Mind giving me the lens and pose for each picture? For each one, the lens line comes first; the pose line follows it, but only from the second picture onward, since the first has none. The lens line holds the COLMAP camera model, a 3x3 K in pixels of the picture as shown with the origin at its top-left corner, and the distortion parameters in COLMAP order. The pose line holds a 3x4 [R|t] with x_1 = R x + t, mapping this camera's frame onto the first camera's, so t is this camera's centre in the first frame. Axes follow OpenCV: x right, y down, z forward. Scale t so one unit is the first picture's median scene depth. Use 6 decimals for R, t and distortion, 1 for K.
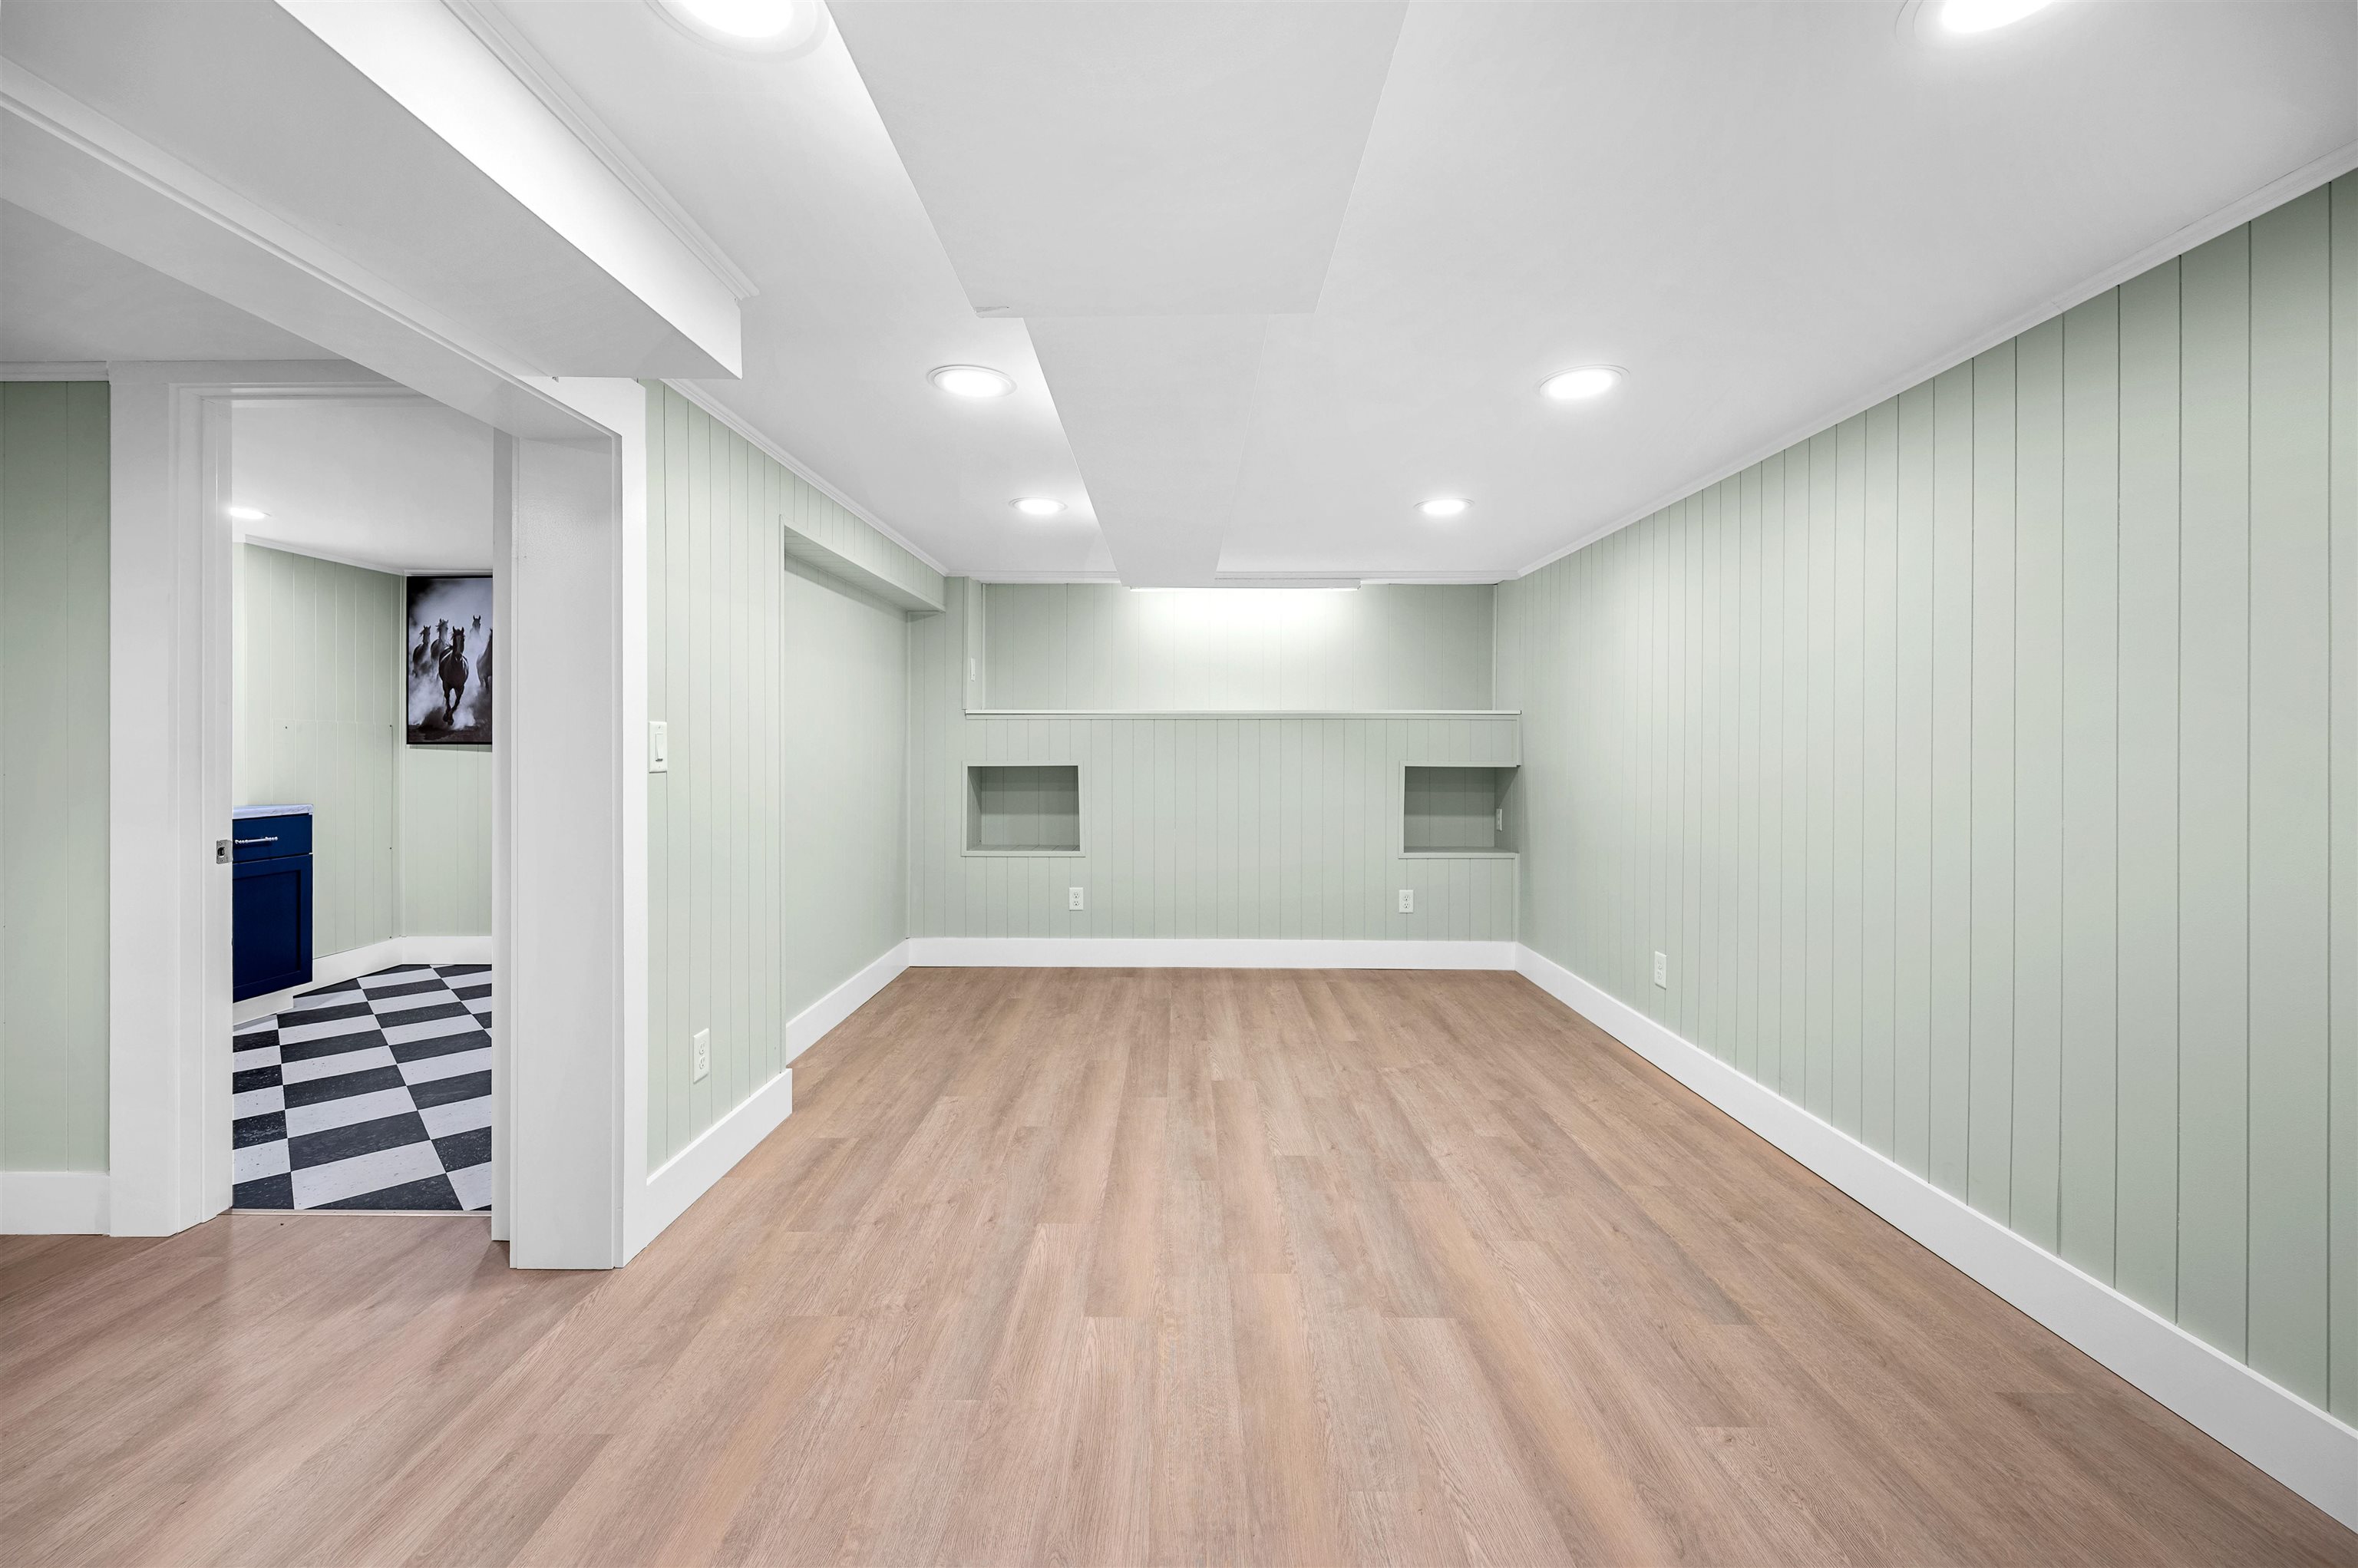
lens RADIAL K [[945.0, 0, 1184.4], [0, 945.0, 756.8], [0, 0, 1]] dist [-0.000577, 0.000152]
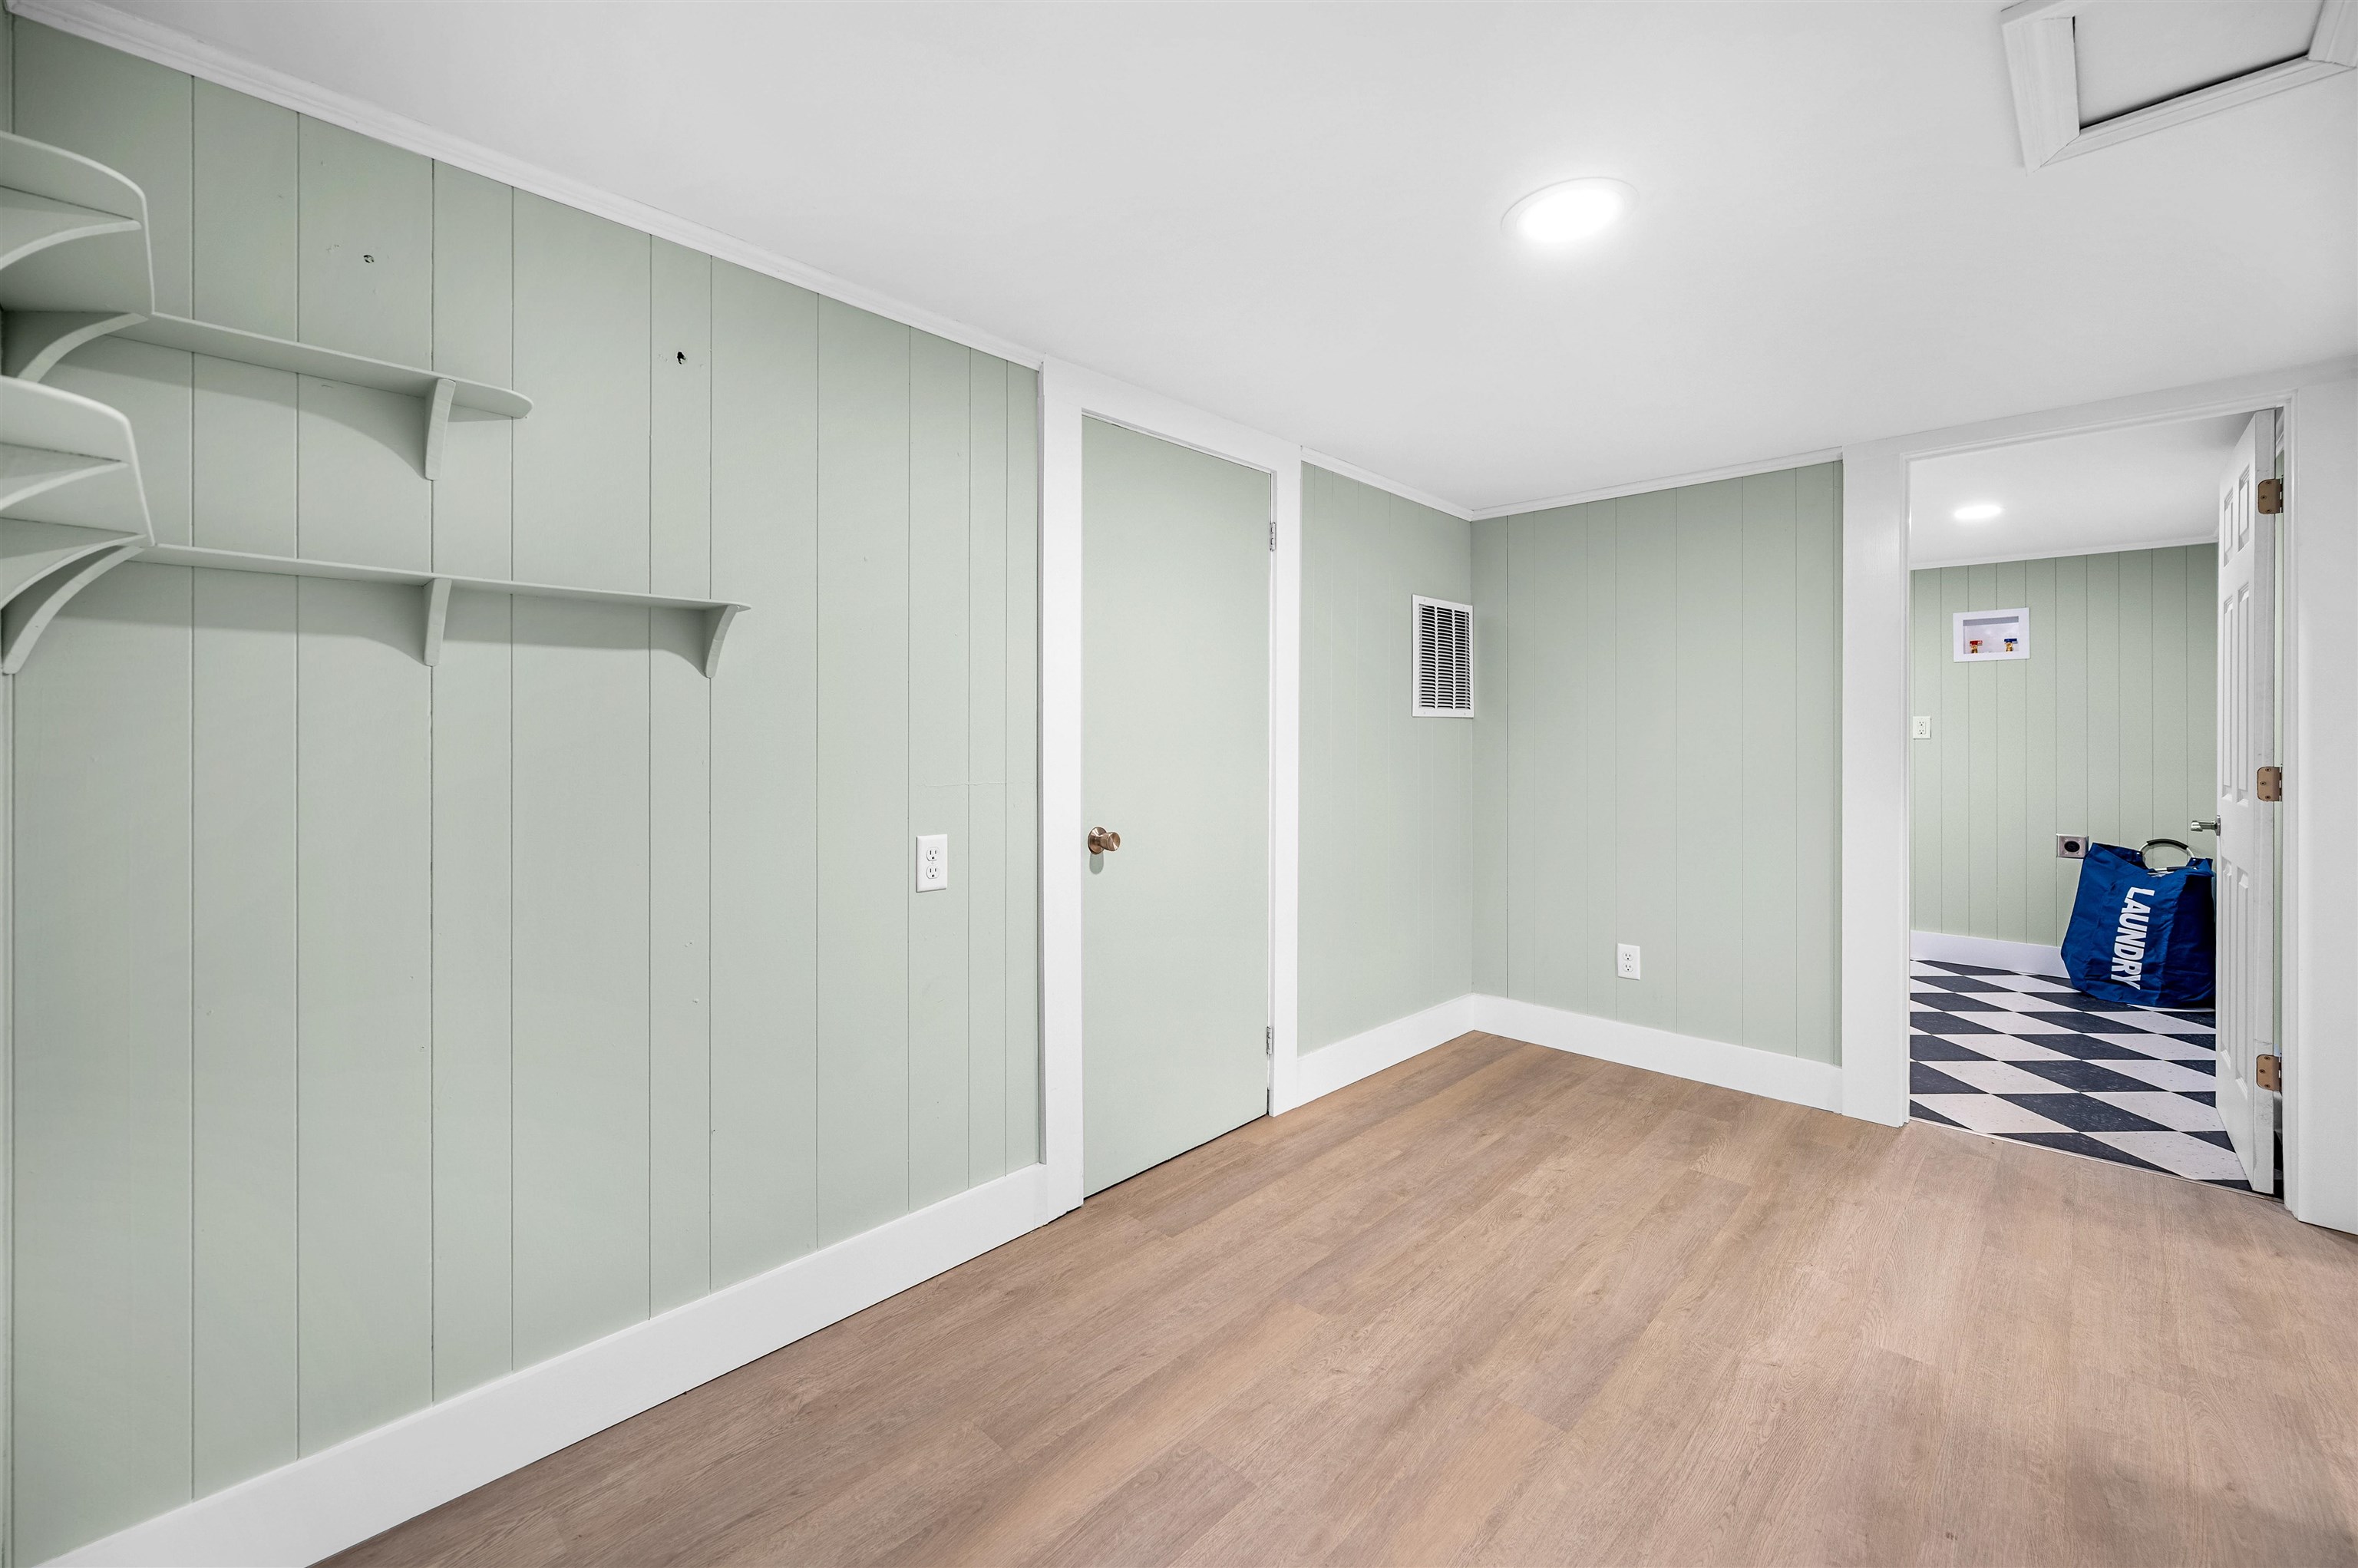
lens RADIAL K [[945.0, 0, 1193.3], [0, 945.0, 746.1], [0, 0, 1]] dist [-0.000577, 0.000152]
pose [[0.742037, 0.000440, -0.670359, -0.427846], [-0.001533, 0.999998, -0.001040, -0.000892], [0.670357, 0.001799, 0.742036, -0.263712]]
